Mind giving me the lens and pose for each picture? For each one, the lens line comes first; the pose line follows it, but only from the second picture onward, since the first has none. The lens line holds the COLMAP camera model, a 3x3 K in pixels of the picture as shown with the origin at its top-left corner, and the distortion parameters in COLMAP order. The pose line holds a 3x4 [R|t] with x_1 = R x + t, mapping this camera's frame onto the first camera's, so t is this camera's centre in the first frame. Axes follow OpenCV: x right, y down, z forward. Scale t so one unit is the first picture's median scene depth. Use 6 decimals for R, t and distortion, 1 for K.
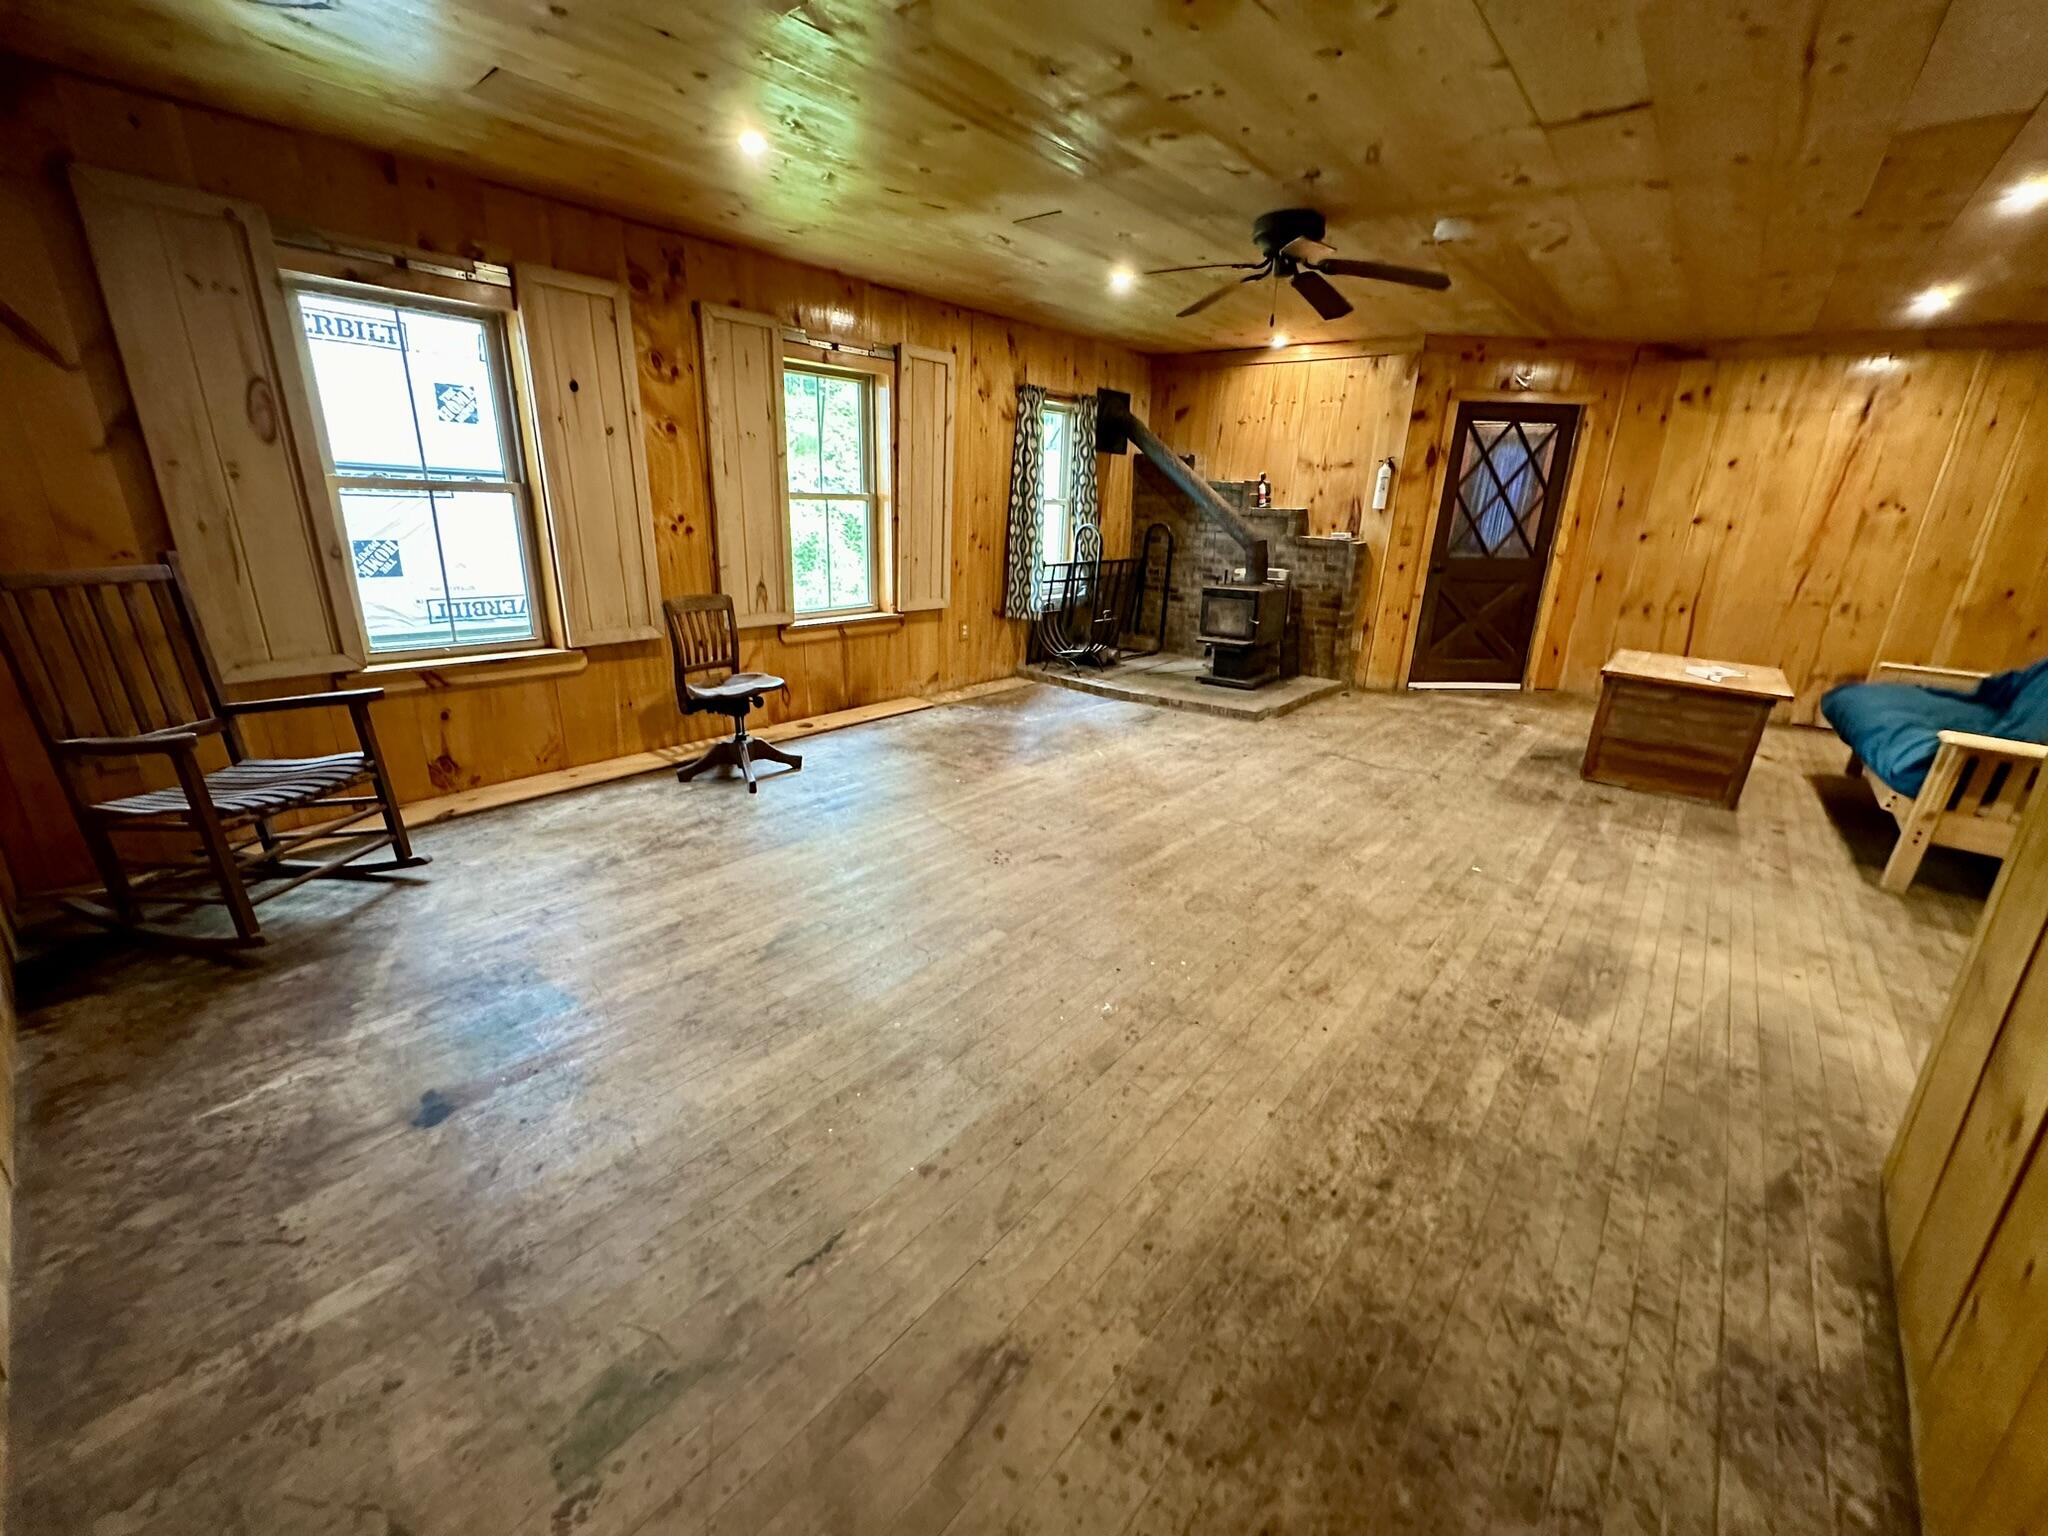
lens RADIAL K [[813.5, 0, 1018.5], [0, 813.5, 767.1], [0, 0, 1]] dist [-0.005542, 0.001242]
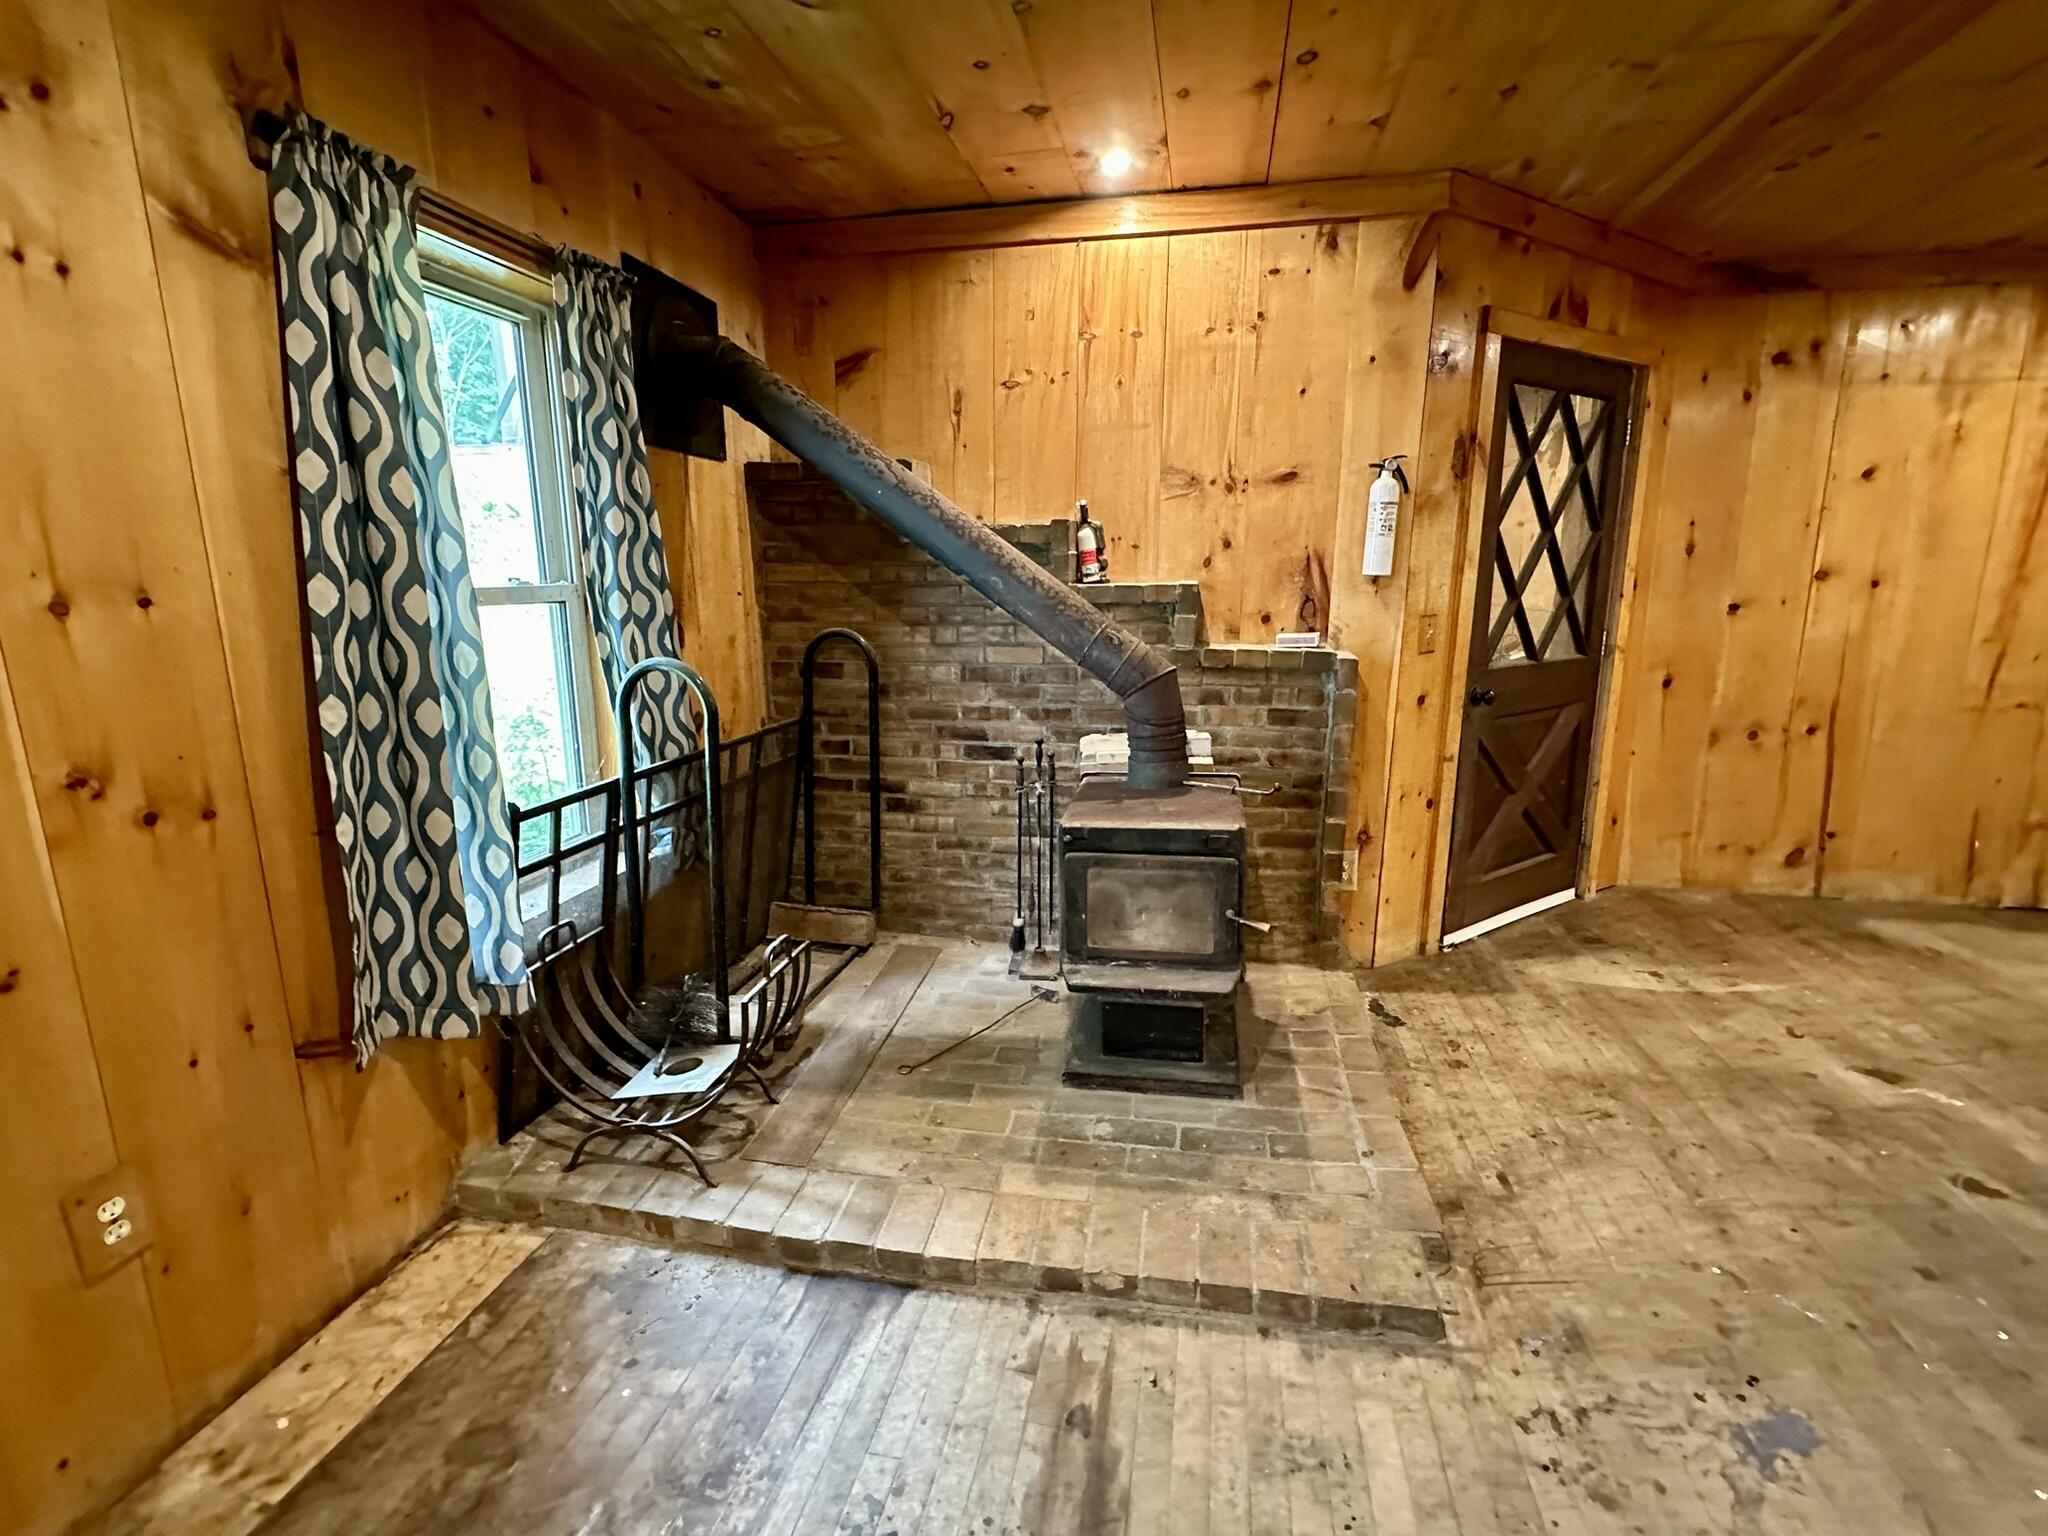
lens RADIAL K [[916.6, 0, 1020.0], [0, 916.6, 770.4], [0, 0, 1]] dist [-0.002615, -0.000068]
pose [[0.879779, -0.133288, 0.456314, 0.046847], [0.180026, 0.981811, -0.060309, -0.232414], [-0.439976, 0.135207, 0.887773, 0.699992]]
